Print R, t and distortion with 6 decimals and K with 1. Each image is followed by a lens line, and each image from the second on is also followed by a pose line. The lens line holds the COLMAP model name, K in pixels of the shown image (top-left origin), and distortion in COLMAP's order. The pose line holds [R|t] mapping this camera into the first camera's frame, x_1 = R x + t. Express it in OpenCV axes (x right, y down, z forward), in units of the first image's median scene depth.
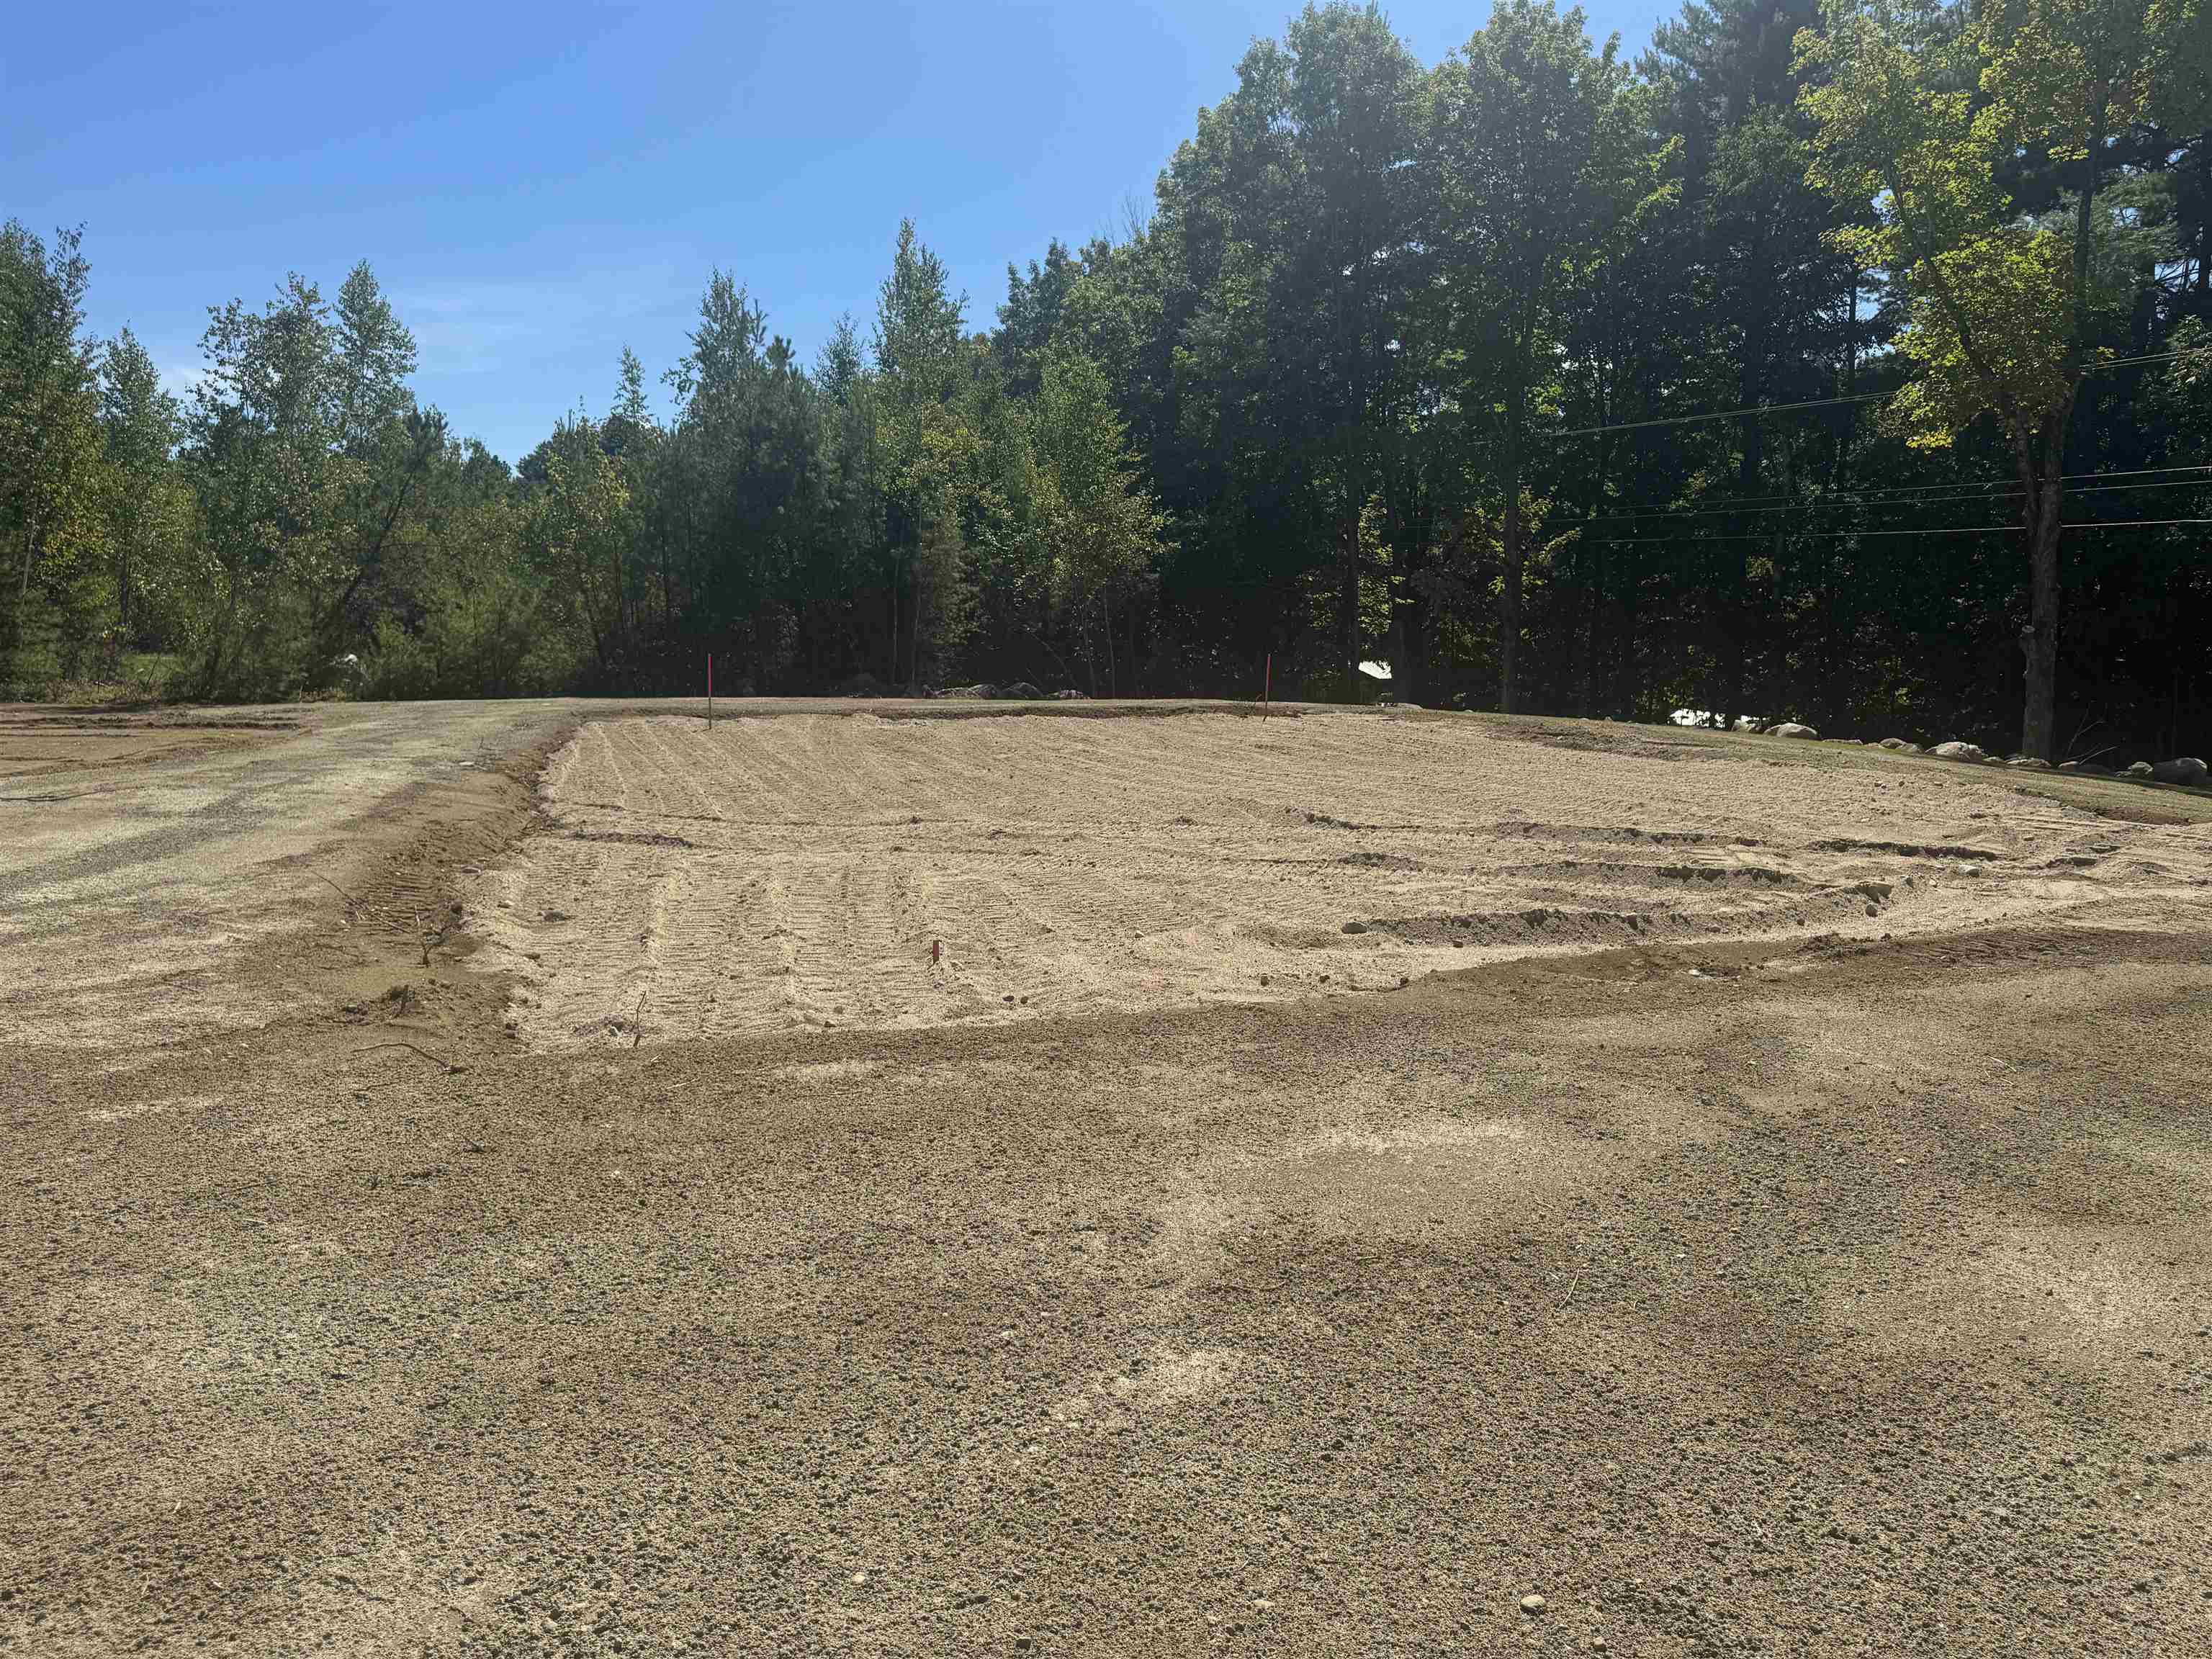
lens RADIAL K [[1543.3, 0, 1145.6], [0, 1543.3, 803.1], [0, 0, 1]] dist [0.039823, -0.046172]
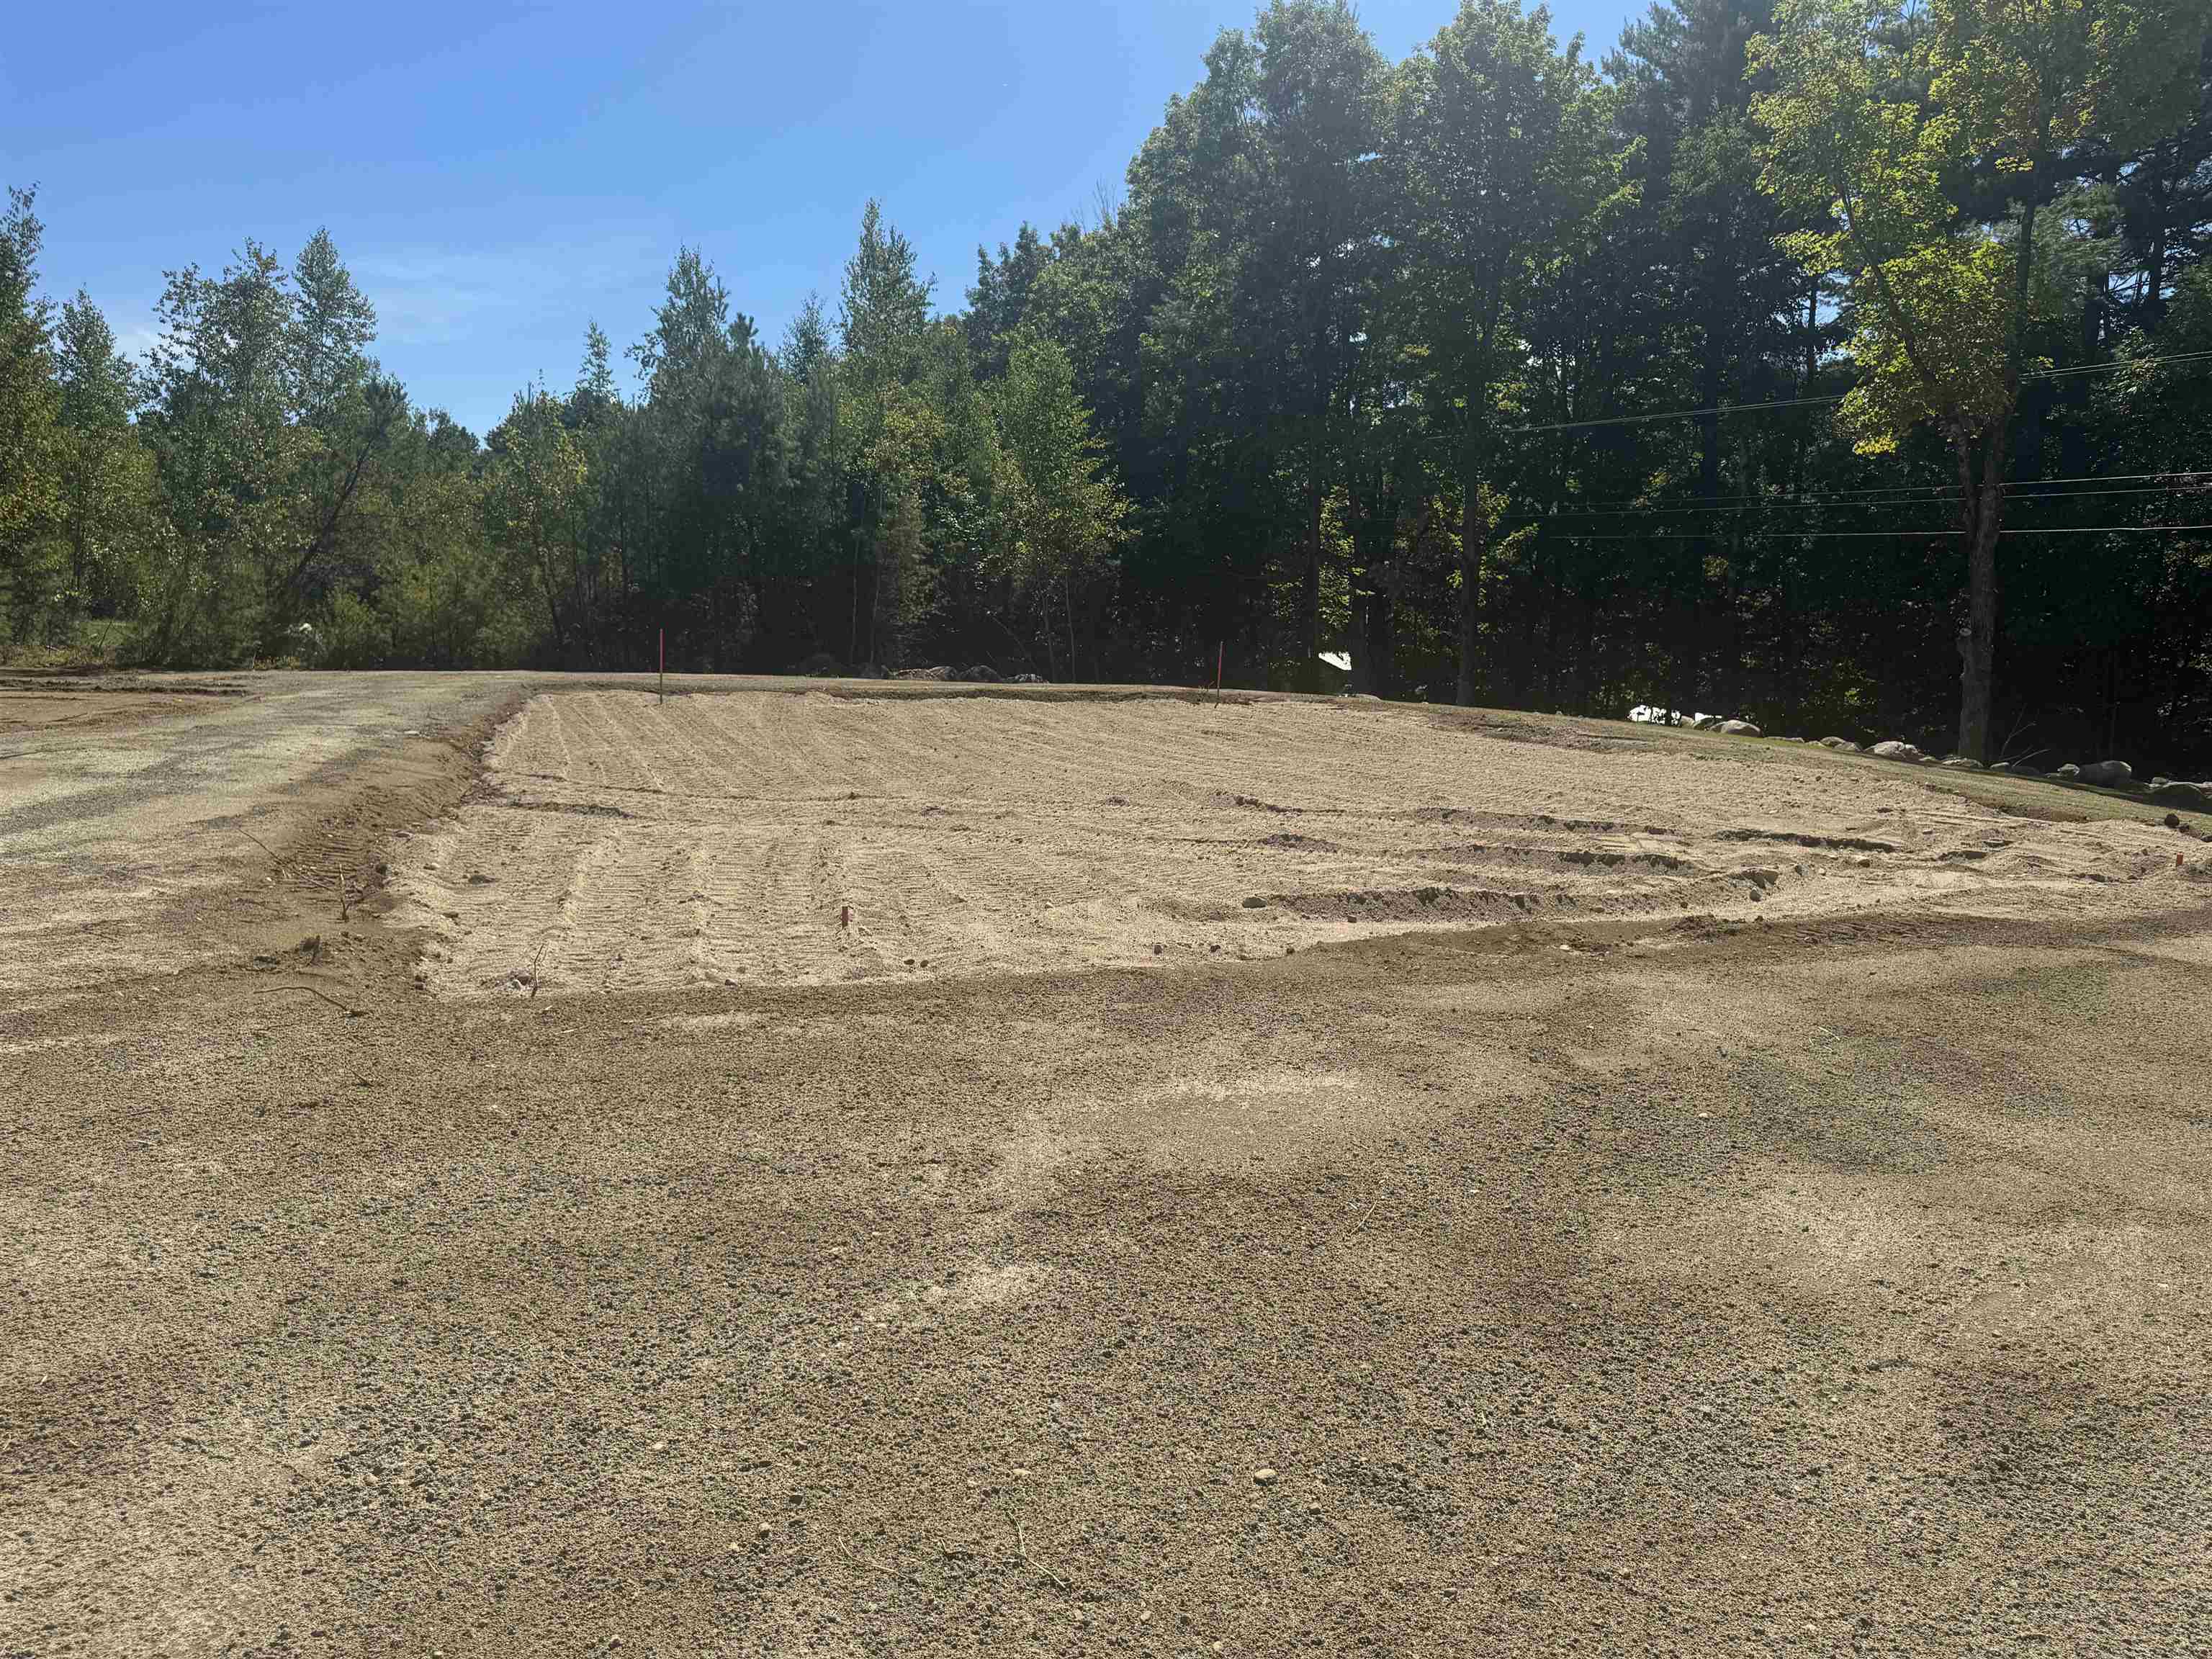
lens RADIAL K [[1543.3, 0, 1136.8], [0, 1543.3, 799.3], [0, 0, 1]] dist [0.039823, -0.046172]
pose [[0.999692, 0.018930, 0.016047, 0.012564], [-0.019023, 0.999803, 0.005641, 0.002341], [-0.015937, -0.005944, 0.999855, -0.010795]]
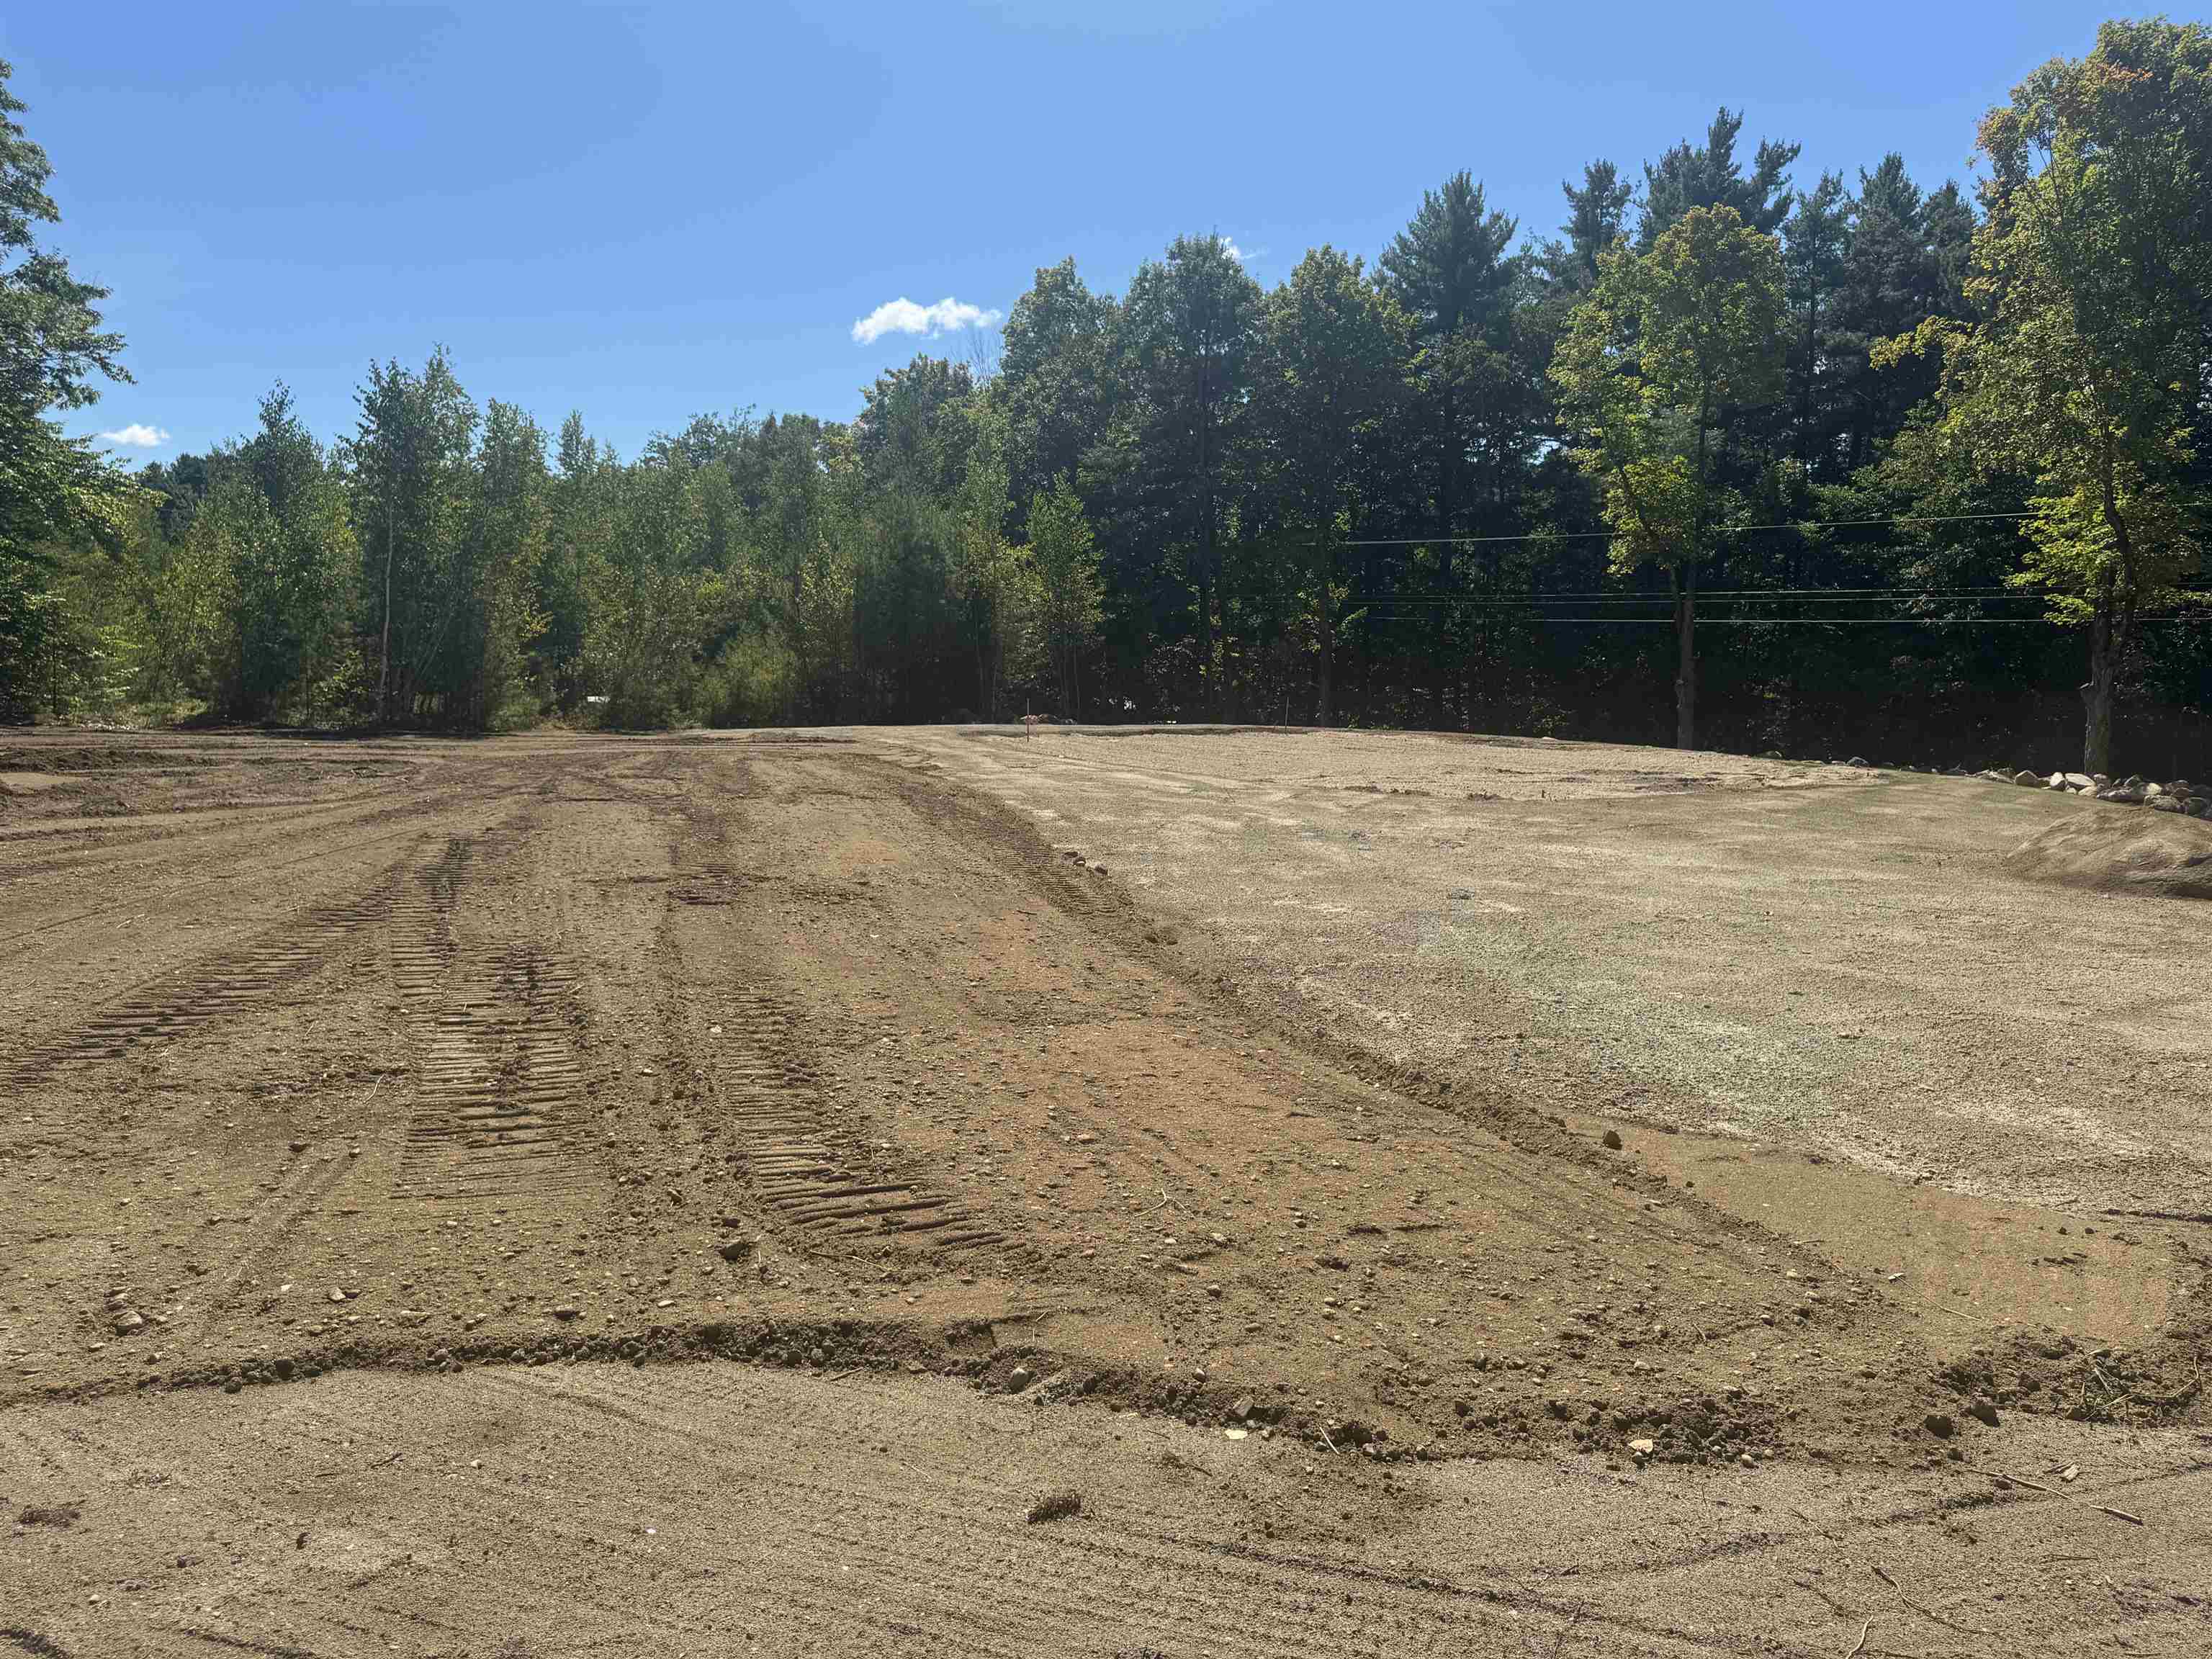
lens RADIAL K [[1551.6, 0, 1119.6], [0, 1551.6, 837.9], [0, 0, 1]] dist [0.002140, -0.011761]
pose [[0.966929, -0.027903, 0.253515, -0.547548], [0.028593, 0.999591, 0.000964, 0.052175], [-0.253438, 0.006316, 0.967331, -0.599871]]
